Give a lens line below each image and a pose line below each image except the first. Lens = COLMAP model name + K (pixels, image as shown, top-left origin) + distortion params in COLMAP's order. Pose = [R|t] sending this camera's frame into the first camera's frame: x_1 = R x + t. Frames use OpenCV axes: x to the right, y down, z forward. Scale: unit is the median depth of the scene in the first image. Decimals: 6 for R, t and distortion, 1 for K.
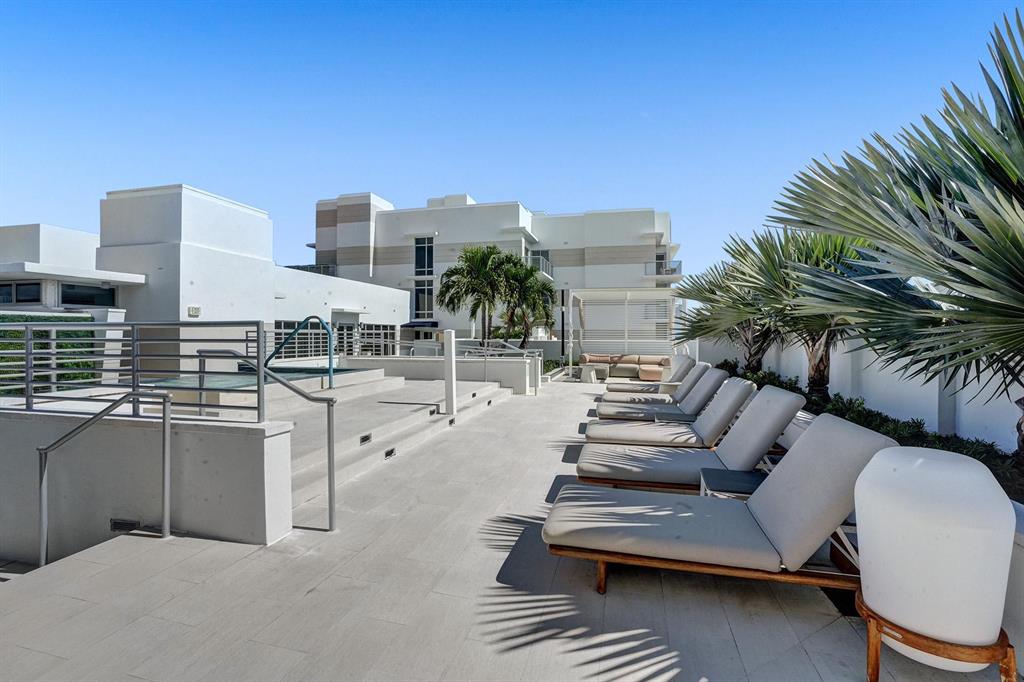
lens RADIAL K [[483.3, 0, 514.7], [0, 483.3, 329.9], [0, 0, 1]] dist [-0.057635, 0.023723]
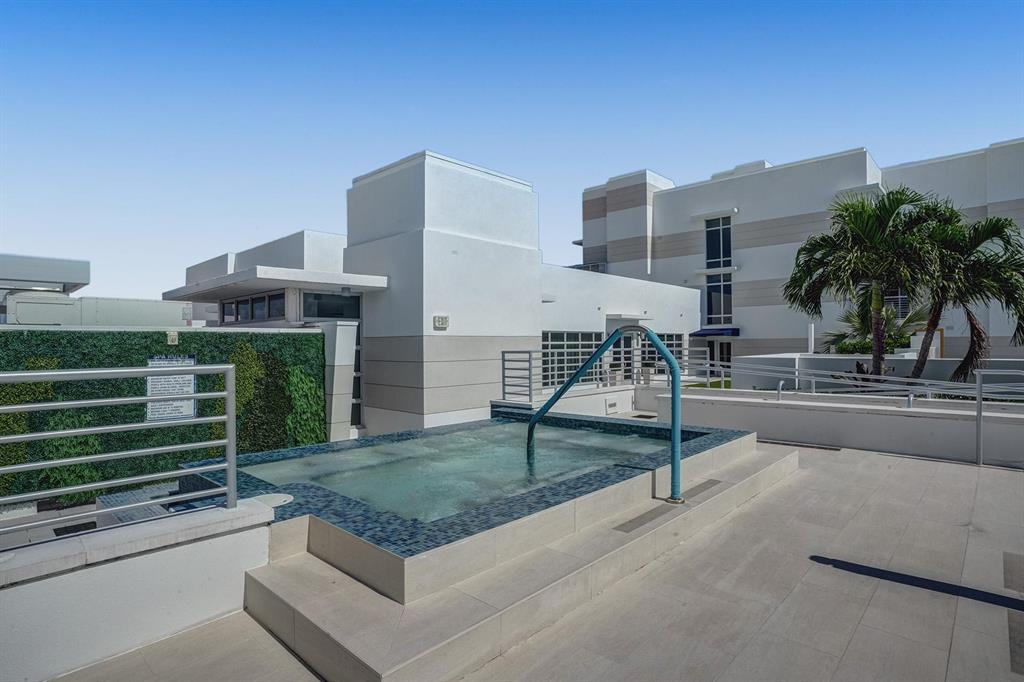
lens RADIAL K [[523.2, 0, 511.8], [0, 523.2, 343.2], [0, 0, 1]] dist [-0.006970, -0.000292]
pose [[0.868429, -0.006229, -0.495774, -0.067201], [0.011398, 0.999908, 0.007402, -0.004285], [0.495682, -0.012079, 0.868420, 0.128857]]
